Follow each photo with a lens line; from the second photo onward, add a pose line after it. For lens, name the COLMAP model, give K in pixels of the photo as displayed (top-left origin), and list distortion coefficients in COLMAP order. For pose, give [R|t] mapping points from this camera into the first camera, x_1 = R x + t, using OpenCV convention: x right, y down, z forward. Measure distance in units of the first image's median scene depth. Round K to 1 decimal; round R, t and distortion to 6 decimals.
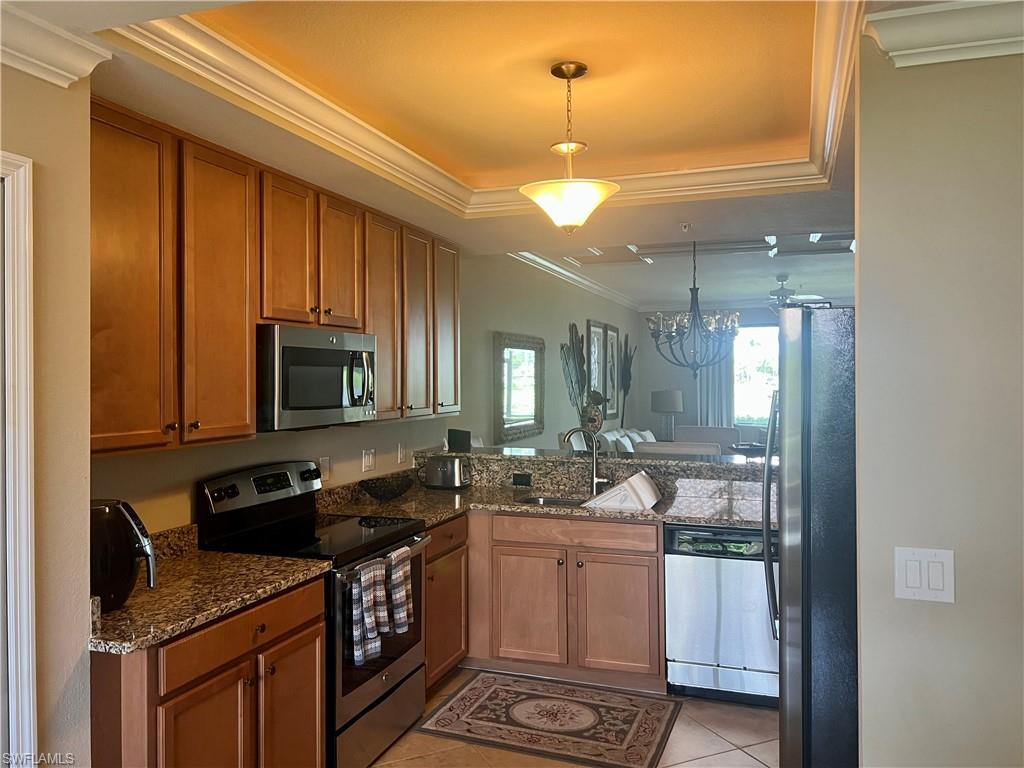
lens RADIAL K [[794.8, 0, 515.9], [0, 794.8, 381.0], [0, 0, 1]] dist [0.074936, -0.085588]
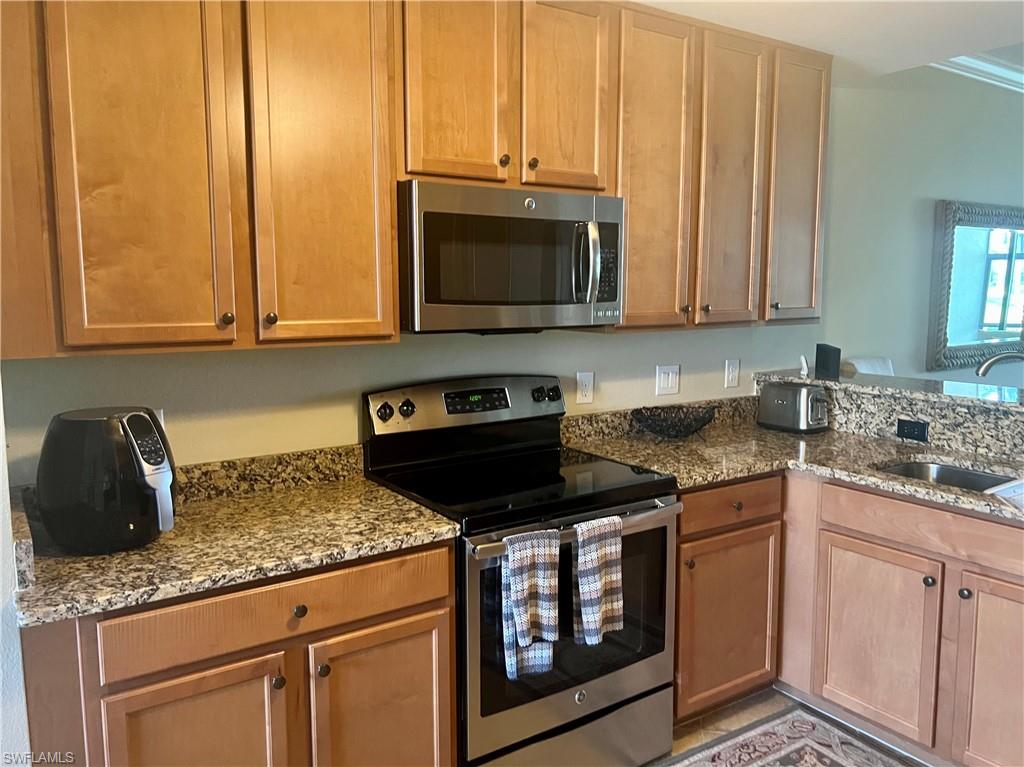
lens RADIAL K [[794.8, 0, 512.8], [0, 794.8, 377.8], [0, 0, 1]] dist [0.074936, -0.085588]
pose [[0.804346, 0.076047, -0.589274, 0.176623], [-0.008938, 0.993212, 0.115976, 0.017517], [0.594094, -0.088018, 0.799566, 0.436811]]
